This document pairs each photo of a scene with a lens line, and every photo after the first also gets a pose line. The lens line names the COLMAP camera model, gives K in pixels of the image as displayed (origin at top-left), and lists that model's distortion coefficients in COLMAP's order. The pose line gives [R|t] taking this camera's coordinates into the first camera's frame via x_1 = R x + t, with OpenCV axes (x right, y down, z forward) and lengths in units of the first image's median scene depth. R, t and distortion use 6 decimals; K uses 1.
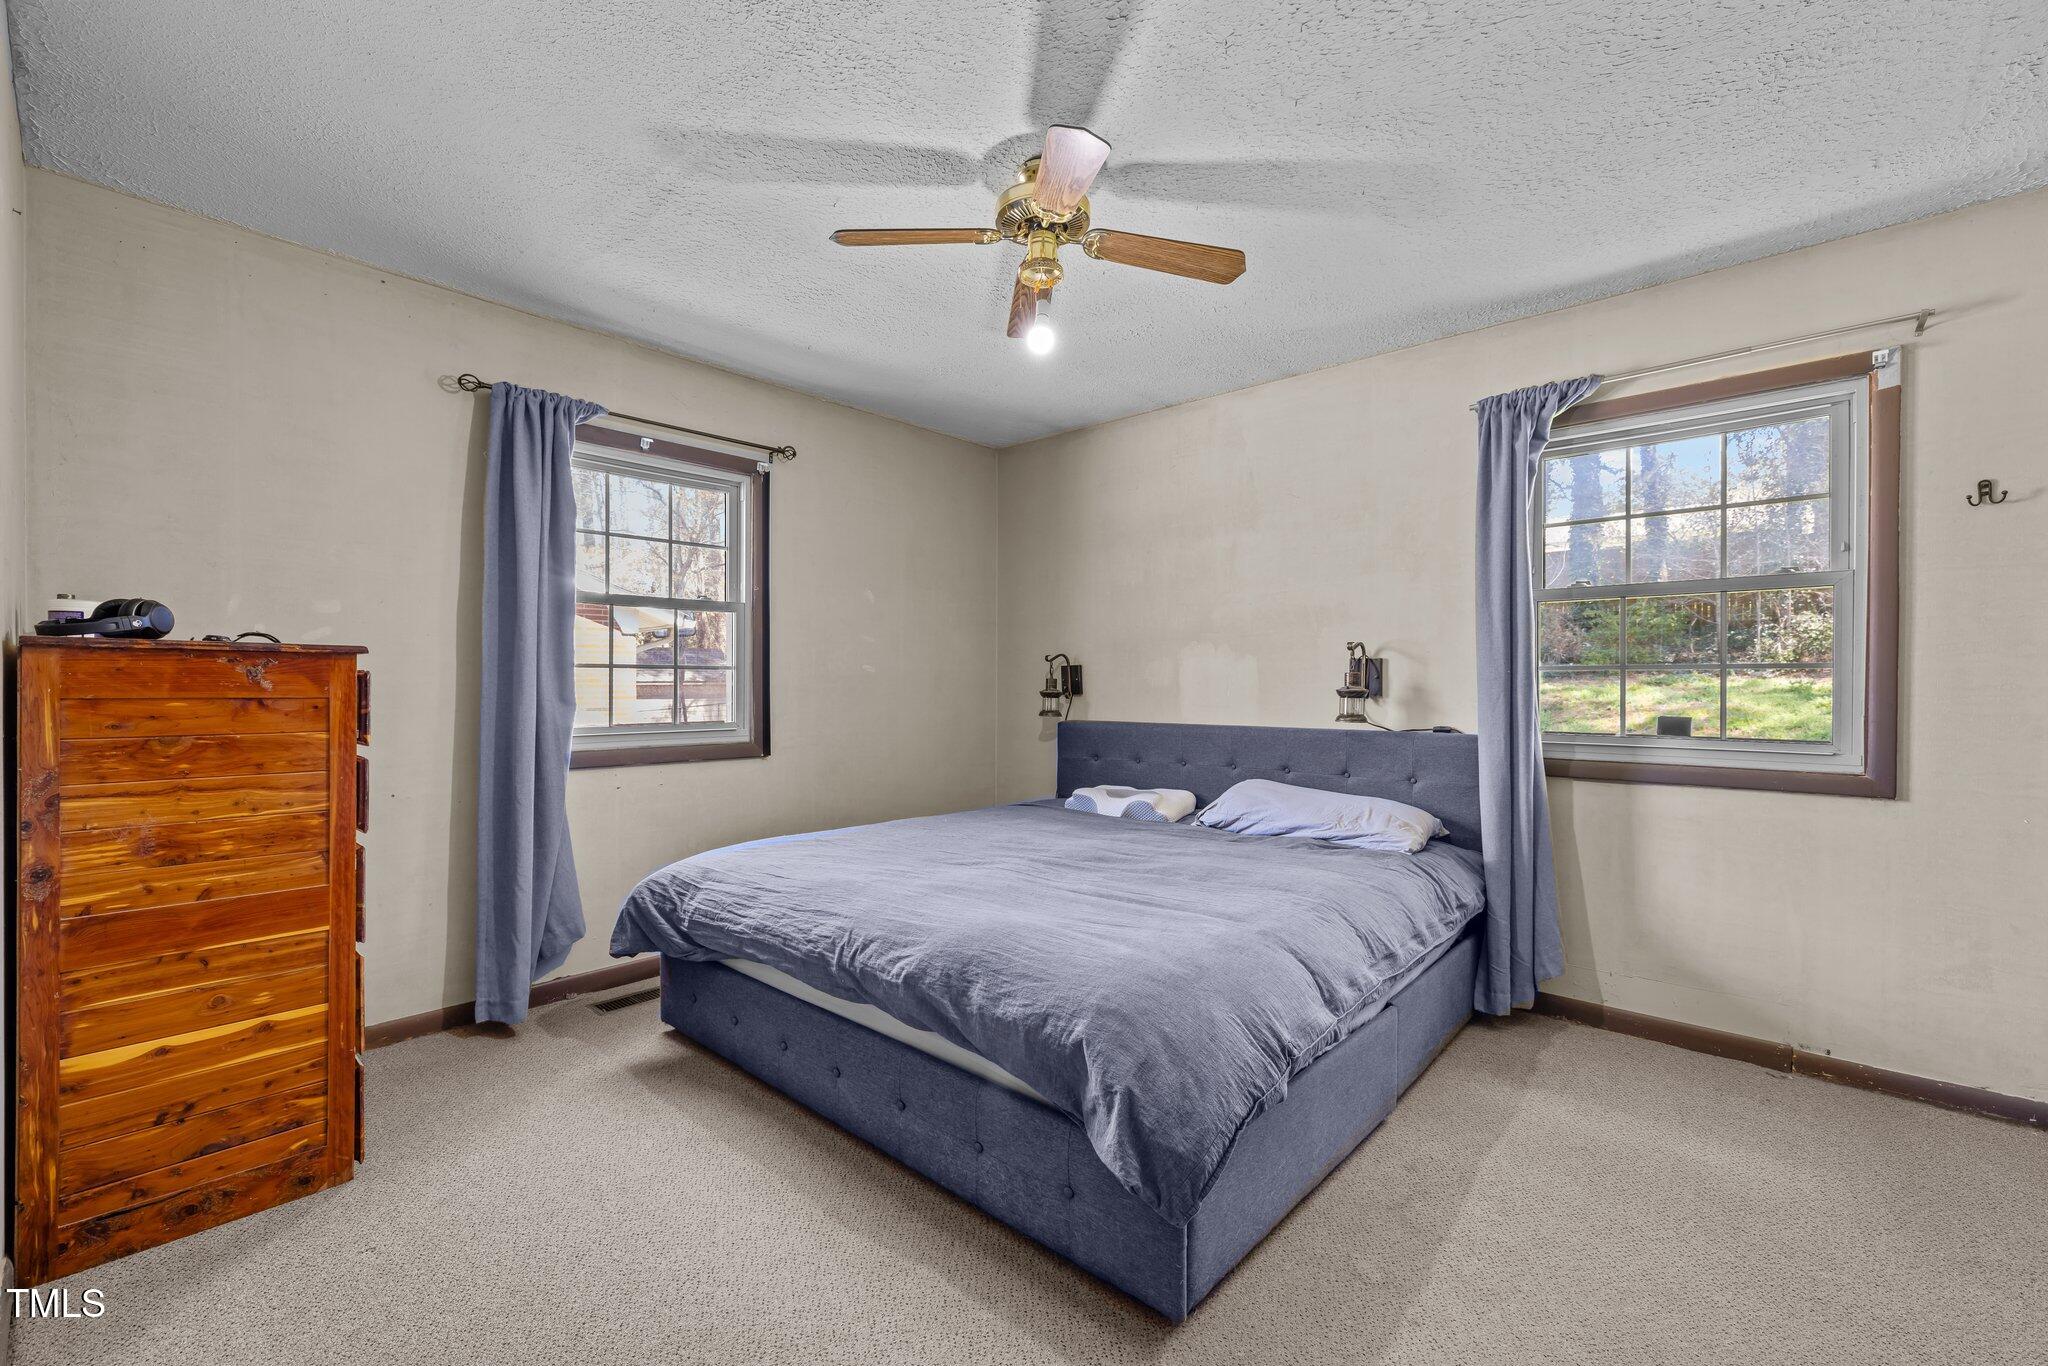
lens RADIAL K [[867.2, 0, 1022.8], [0, 867.2, 684.2], [0, 0, 1]] dist [0.001418, 0.000010]
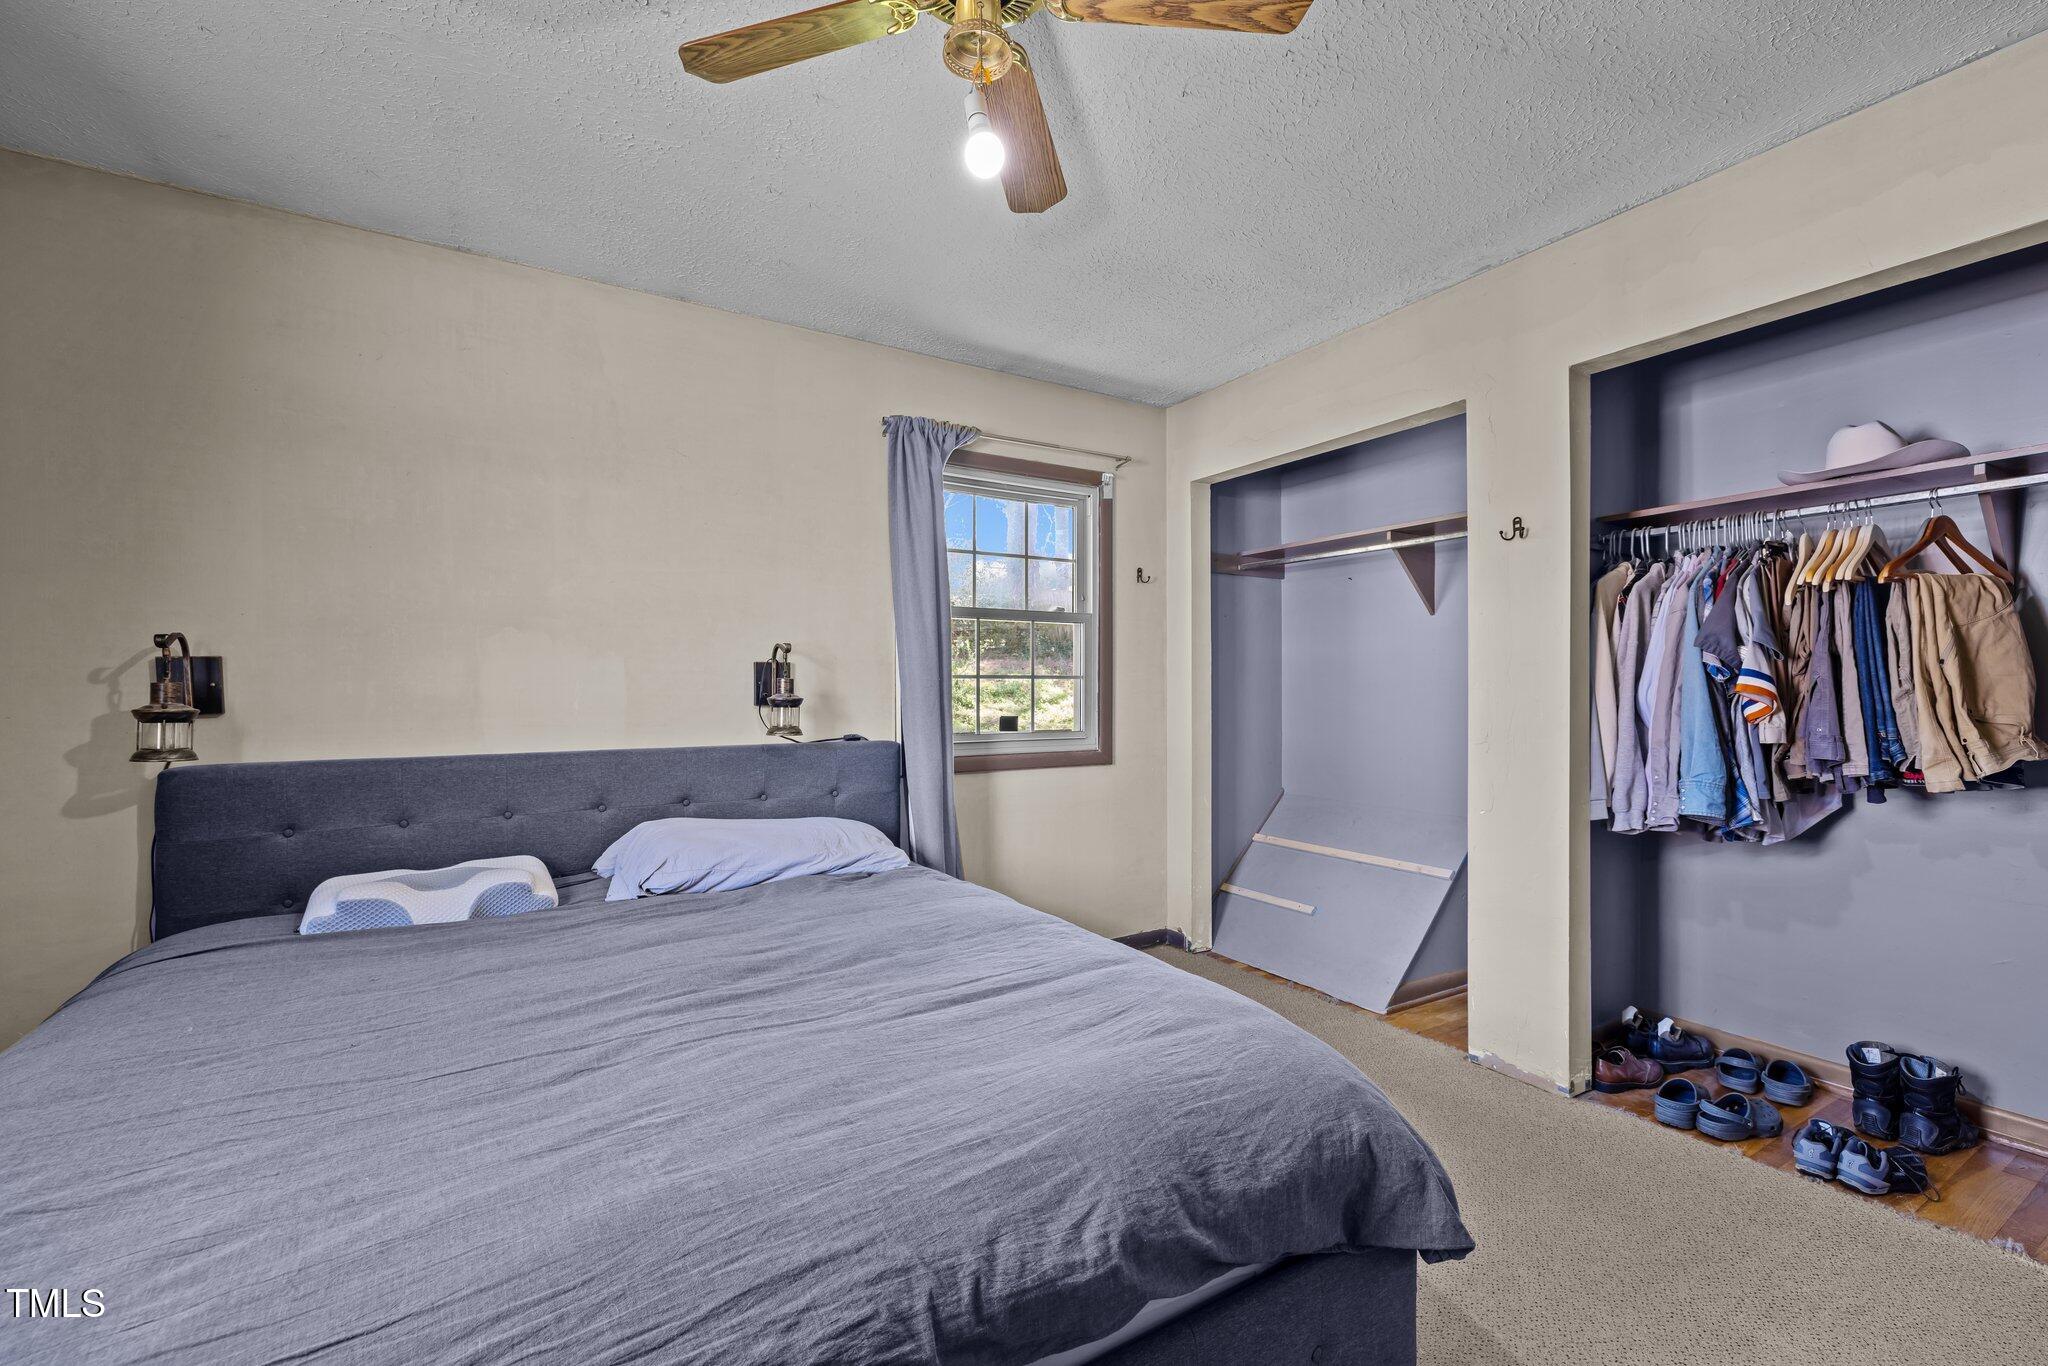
lens RADIAL K [[867.2, 0, 1023.6], [0, 867.2, 679.3], [0, 0, 1]] dist [0.001418, 0.000010]
pose [[0.276744, 0.008172, 0.960909, -0.431916], [0.001972, 0.999957, -0.009072, -0.004197], [-0.960942, 0.004405, 0.276716, 0.586257]]
